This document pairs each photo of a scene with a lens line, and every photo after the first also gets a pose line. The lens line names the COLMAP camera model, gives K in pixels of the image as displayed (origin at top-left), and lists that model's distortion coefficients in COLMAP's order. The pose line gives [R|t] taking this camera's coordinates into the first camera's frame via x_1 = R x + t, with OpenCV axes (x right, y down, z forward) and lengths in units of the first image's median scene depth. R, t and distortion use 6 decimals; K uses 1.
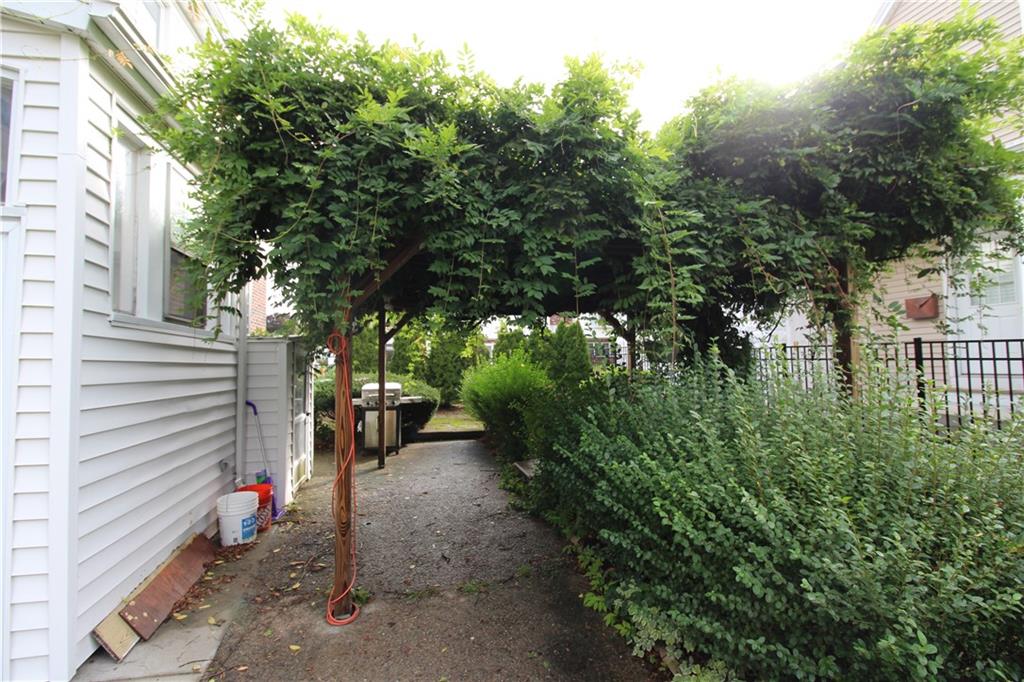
lens RADIAL K [[473.1, 0, 510.3], [0, 473.1, 337.5], [0, 0, 1]] dist [-0.004829, -0.012133]
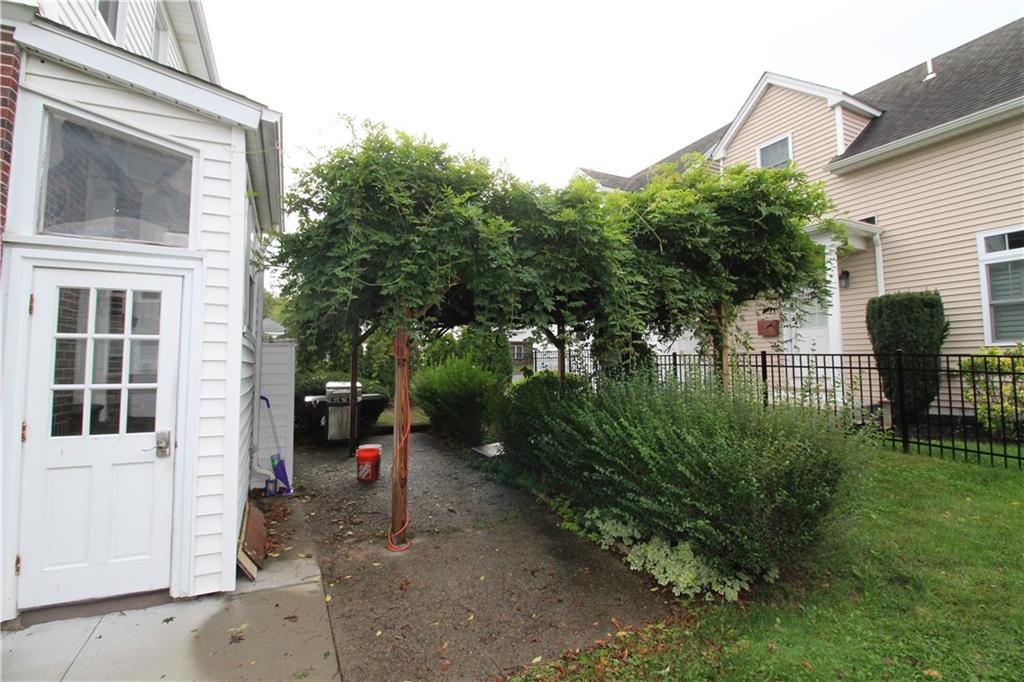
lens RADIAL K [[471.5, 0, 508.4], [0, 471.5, 334.8], [0, 0, 1]] dist [-0.014160, -0.000659]
pose [[0.978008, 0.025744, 0.206972, -0.331570], [-0.024183, 0.999657, -0.010064, -0.028693], [-0.207160, 0.004838, 0.978295, -0.421893]]
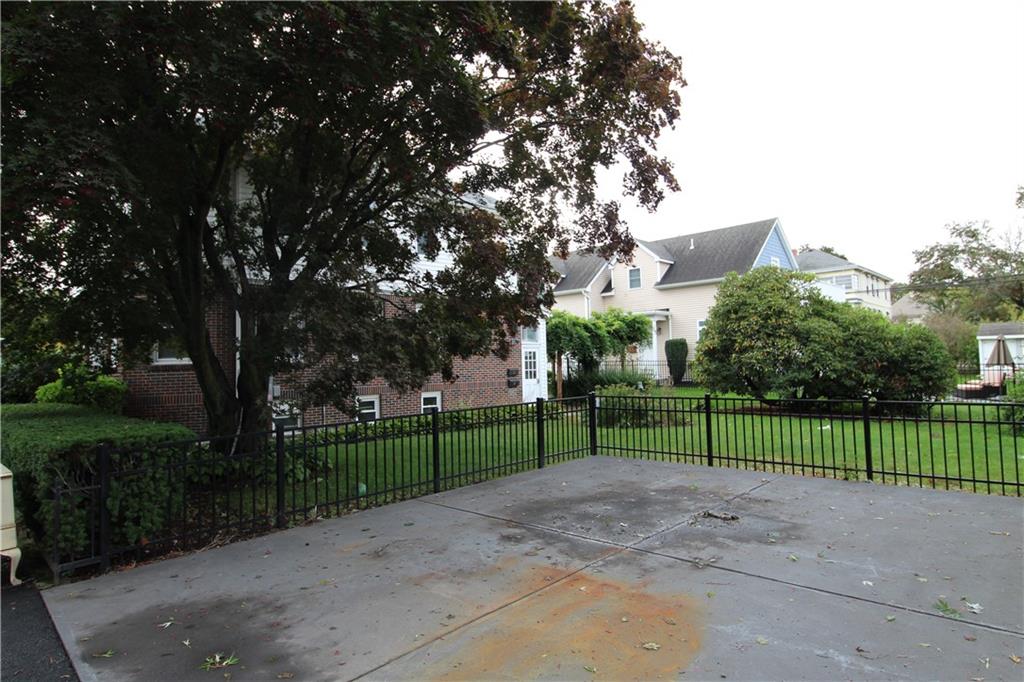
lens RADIAL K [[608.1, 0, 512.0], [0, 608.1, 341.0], [0, 0, 1]] dist [0.000300, -0.002523]
pose [[0.849787, 0.021699, 0.526680, -4.690460], [-0.021410, 0.999749, -0.006644, -0.181884], [-0.526692, -0.005630, 0.850038, -4.909449]]
